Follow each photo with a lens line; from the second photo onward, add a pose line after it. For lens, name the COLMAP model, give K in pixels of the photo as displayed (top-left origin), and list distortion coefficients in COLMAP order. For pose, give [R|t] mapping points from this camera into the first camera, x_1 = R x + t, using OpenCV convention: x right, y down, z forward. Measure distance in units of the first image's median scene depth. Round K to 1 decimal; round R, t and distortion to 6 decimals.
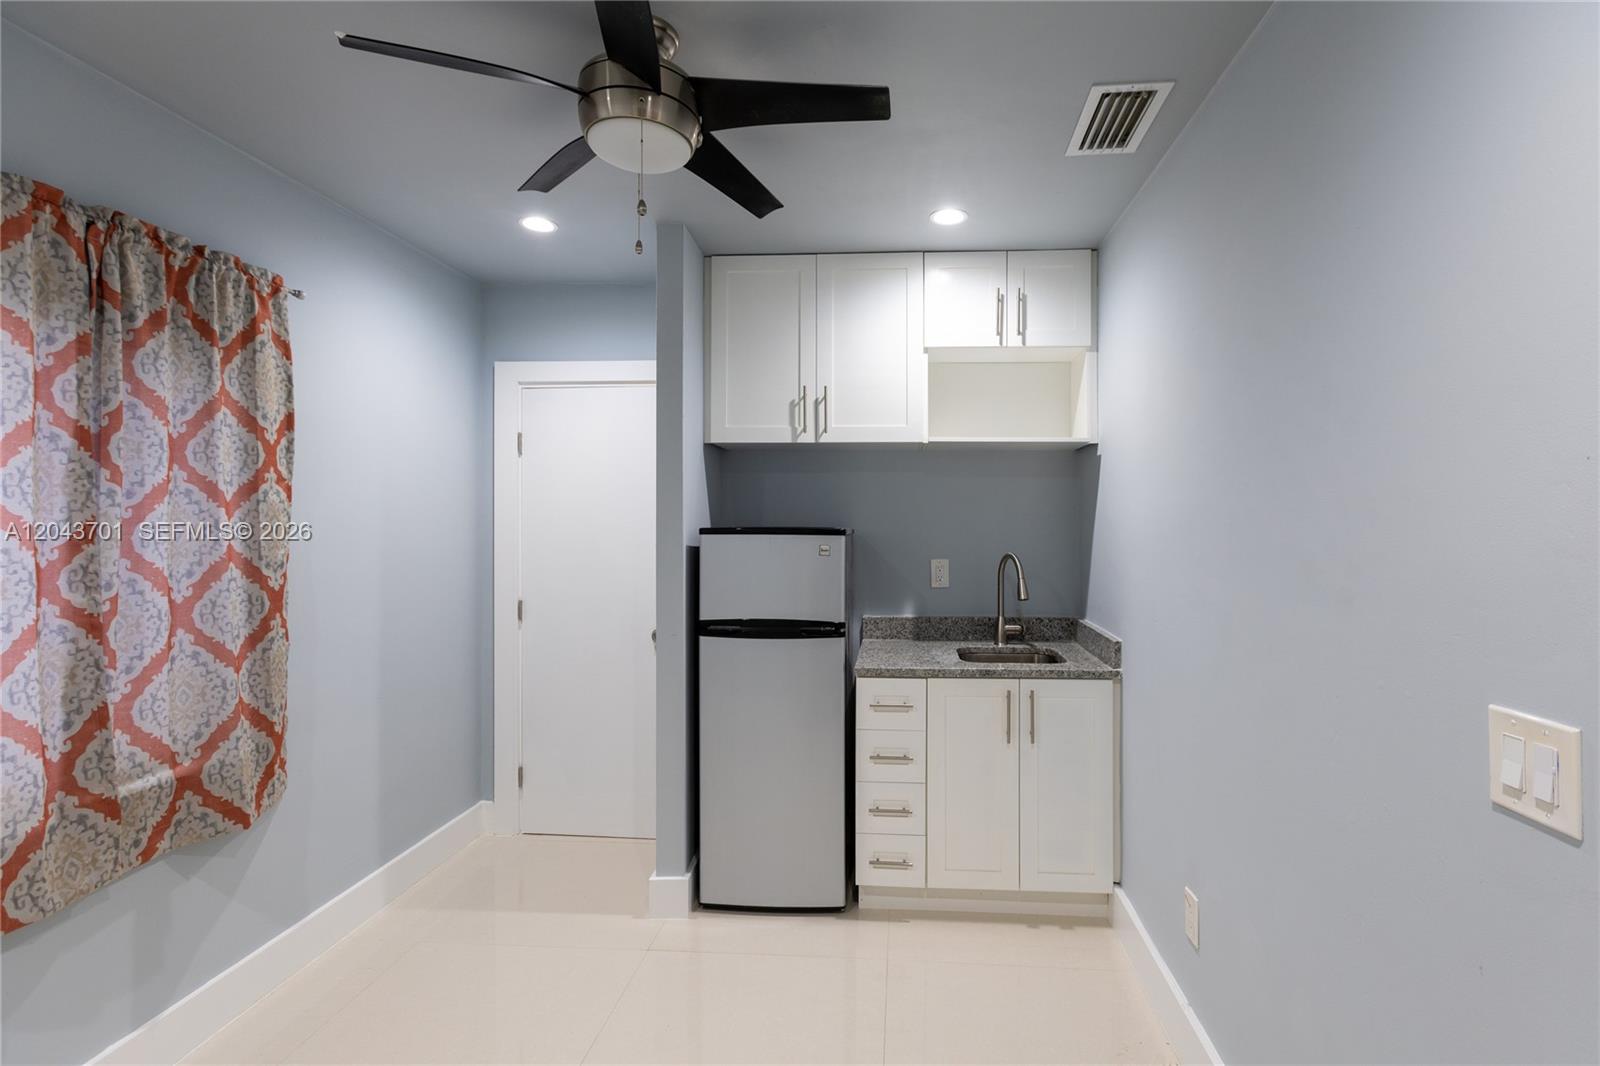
lens RADIAL K [[744.3, 0, 807.8], [0, 744.3, 528.0], [0, 0, 1]] dist [-0.000997, 0.000740]
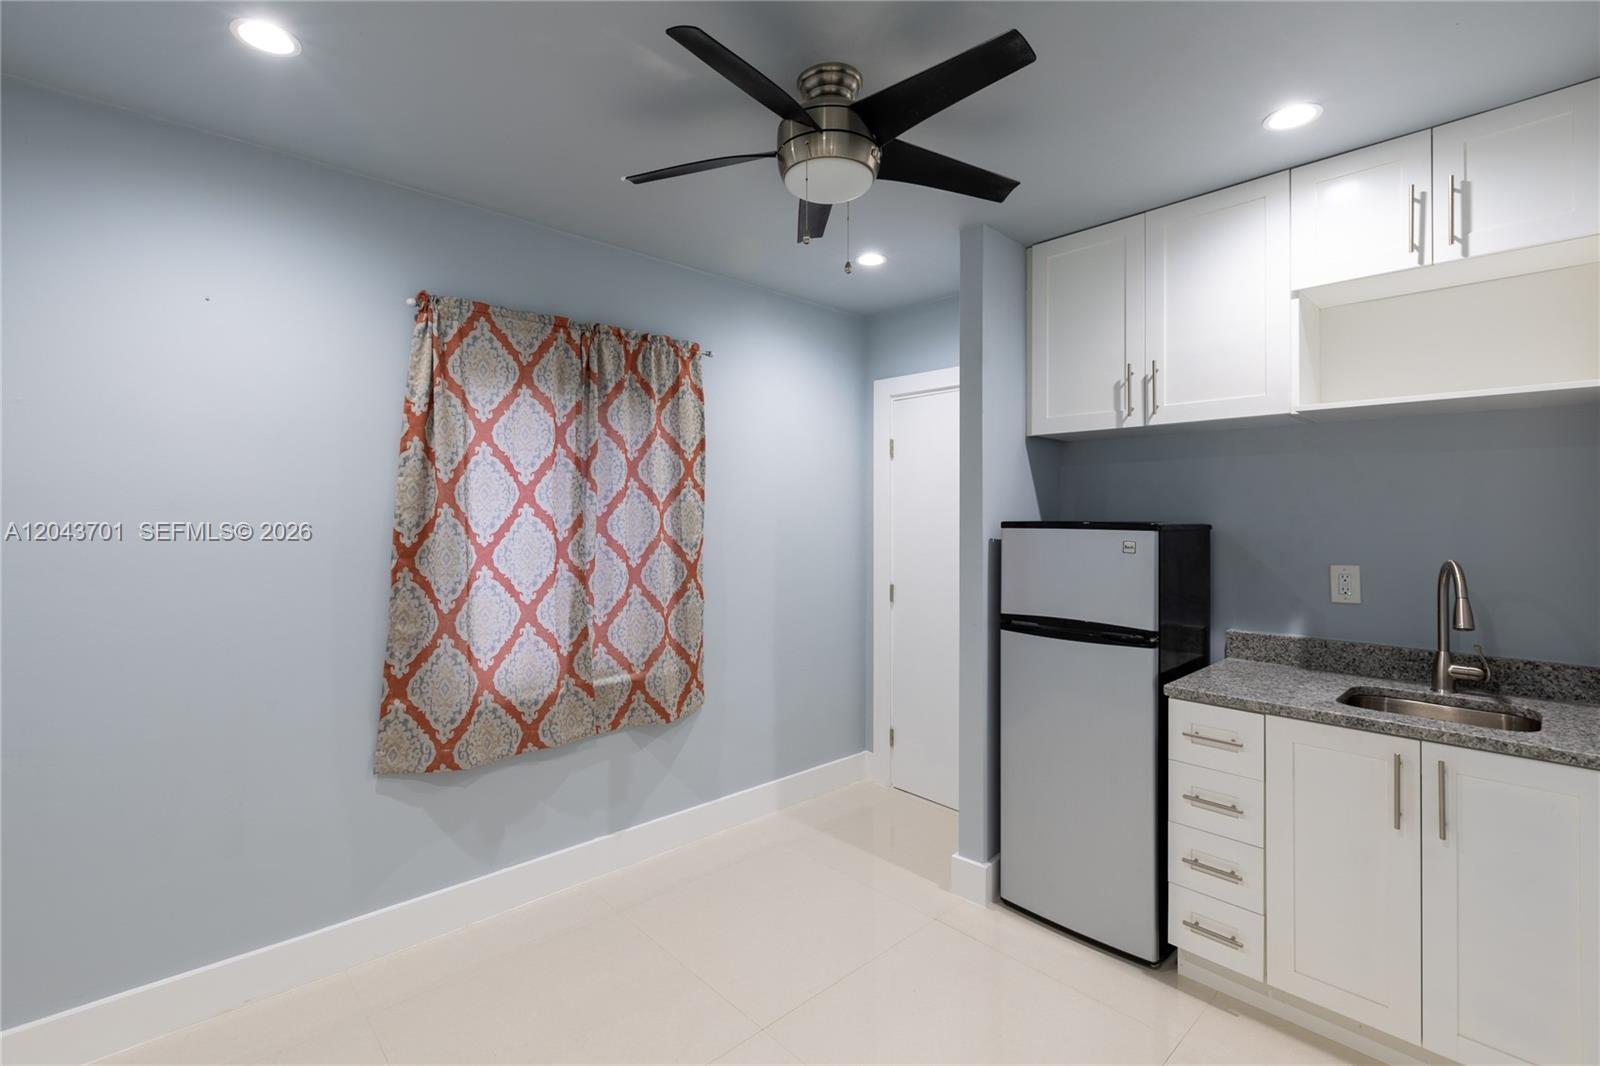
lens RADIAL K [[707.3, 0, 809.0], [0, 707.3, 521.7], [0, 0, 1]] dist [0.002216, 0.000381]
pose [[0.733702, 0.004143, -0.679458, 0.386295], [-0.008971, 0.999953, -0.003590, 0.007464], [0.679412, 0.008729, 0.733705, 0.154208]]
